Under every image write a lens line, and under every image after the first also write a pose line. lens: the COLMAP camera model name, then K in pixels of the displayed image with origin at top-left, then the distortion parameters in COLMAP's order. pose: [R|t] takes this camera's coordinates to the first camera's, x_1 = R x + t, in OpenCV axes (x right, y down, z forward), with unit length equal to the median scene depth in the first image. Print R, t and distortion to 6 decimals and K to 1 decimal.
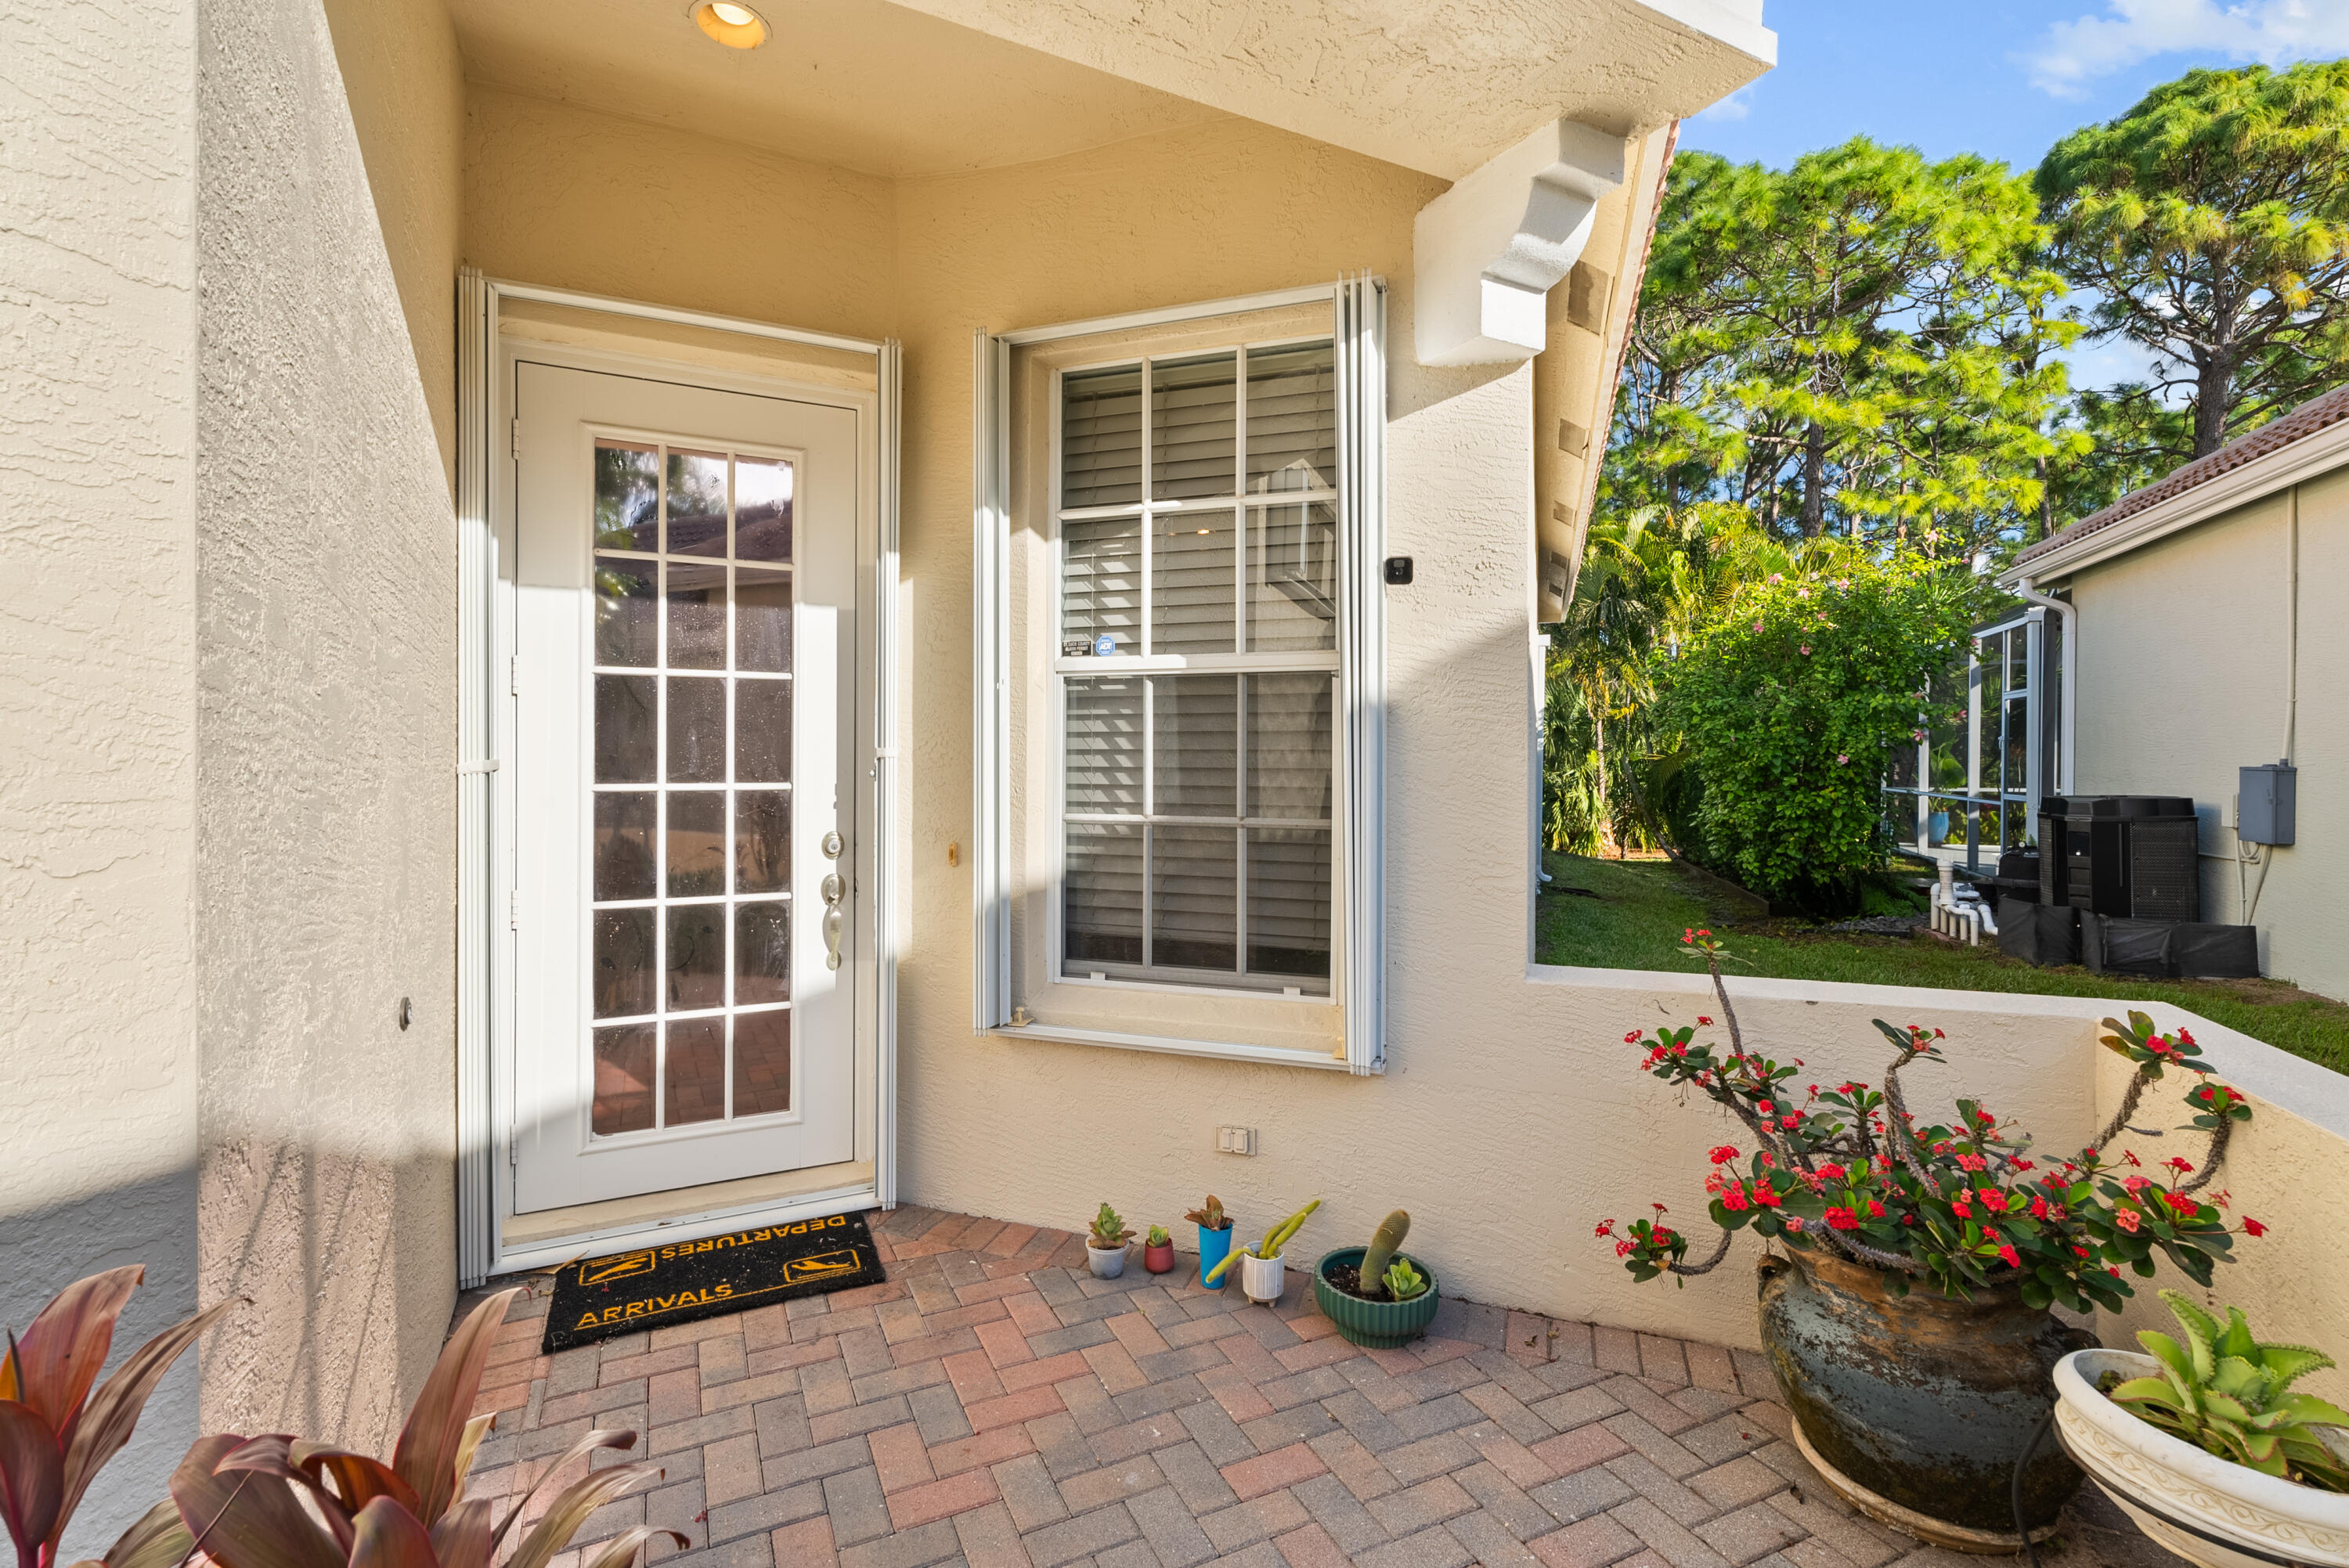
lens RADIAL K [[1059.3, 0, 1181.5], [0, 1059.3, 770.3], [0, 0, 1]] dist [0.010865, 0.000251]
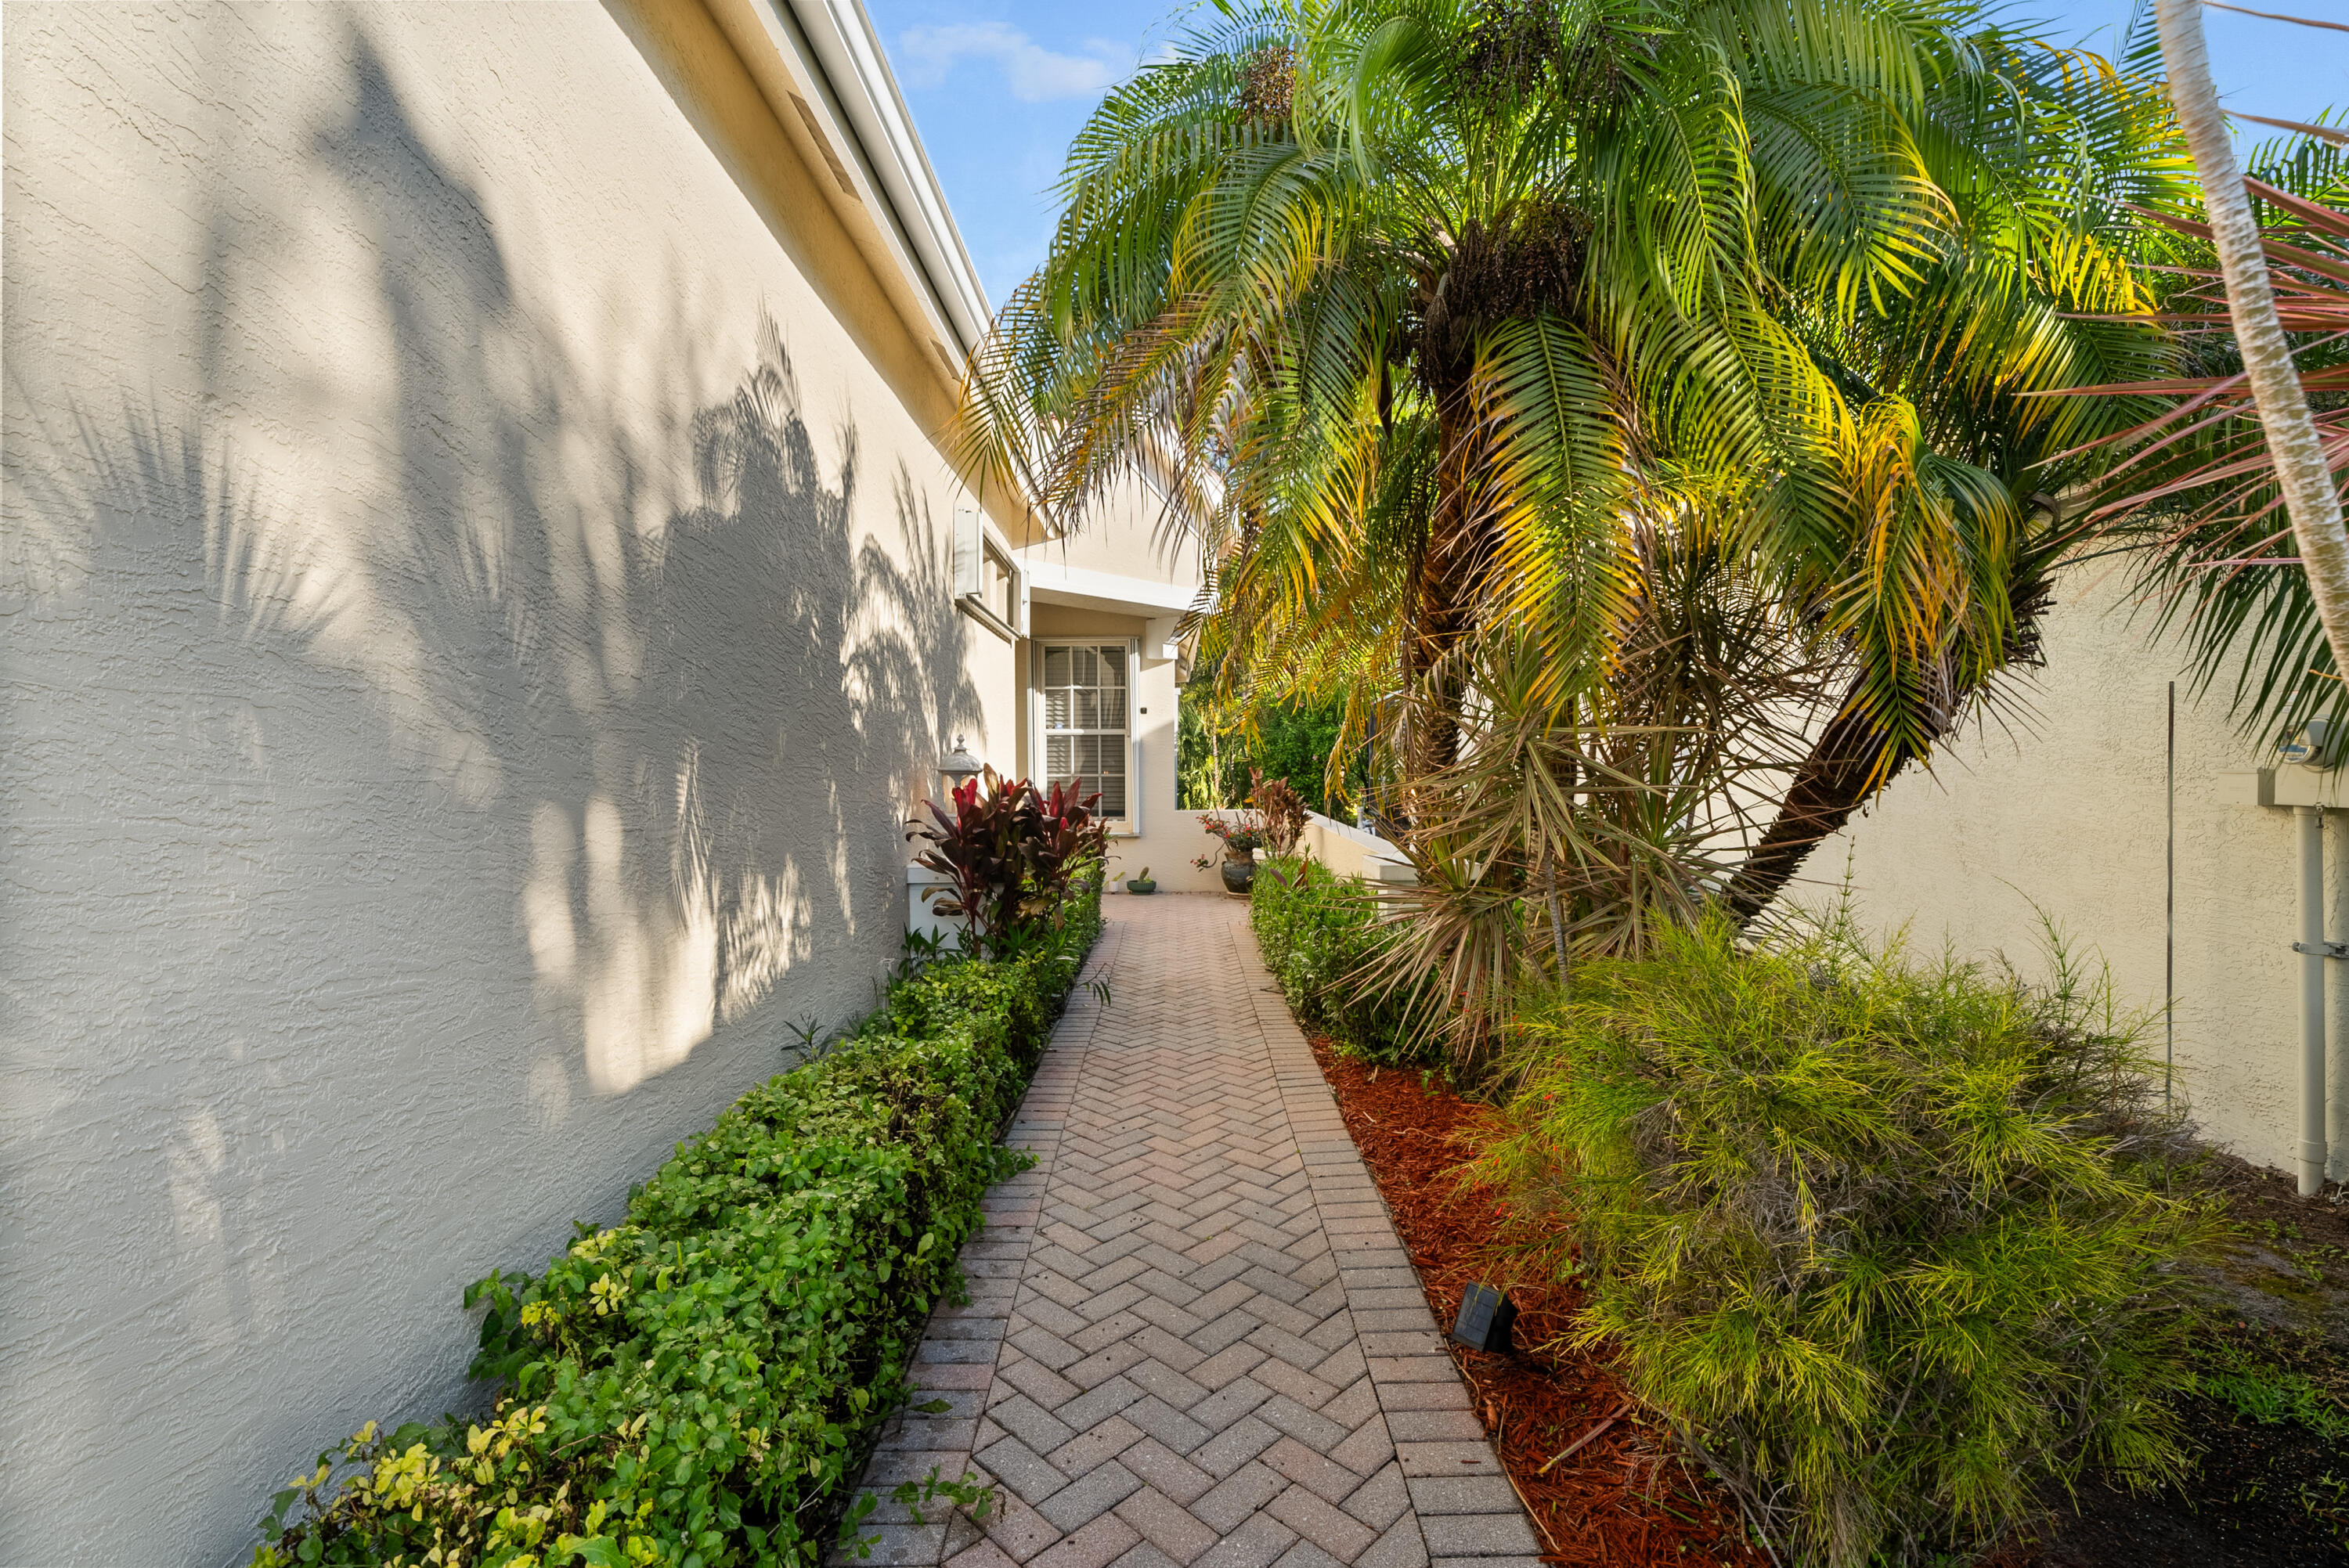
lens RADIAL K [[1059.3, 0, 1181.5], [0, 1059.3, 770.3], [0, 0, 1]] dist [0.010865, 0.000251]
pose [[0.944958, -0.013632, 0.326906, -0.819240], [0.016231, 0.999855, -0.005225, 0.051963], [-0.326788, 0.010243, 0.945042, -2.387998]]
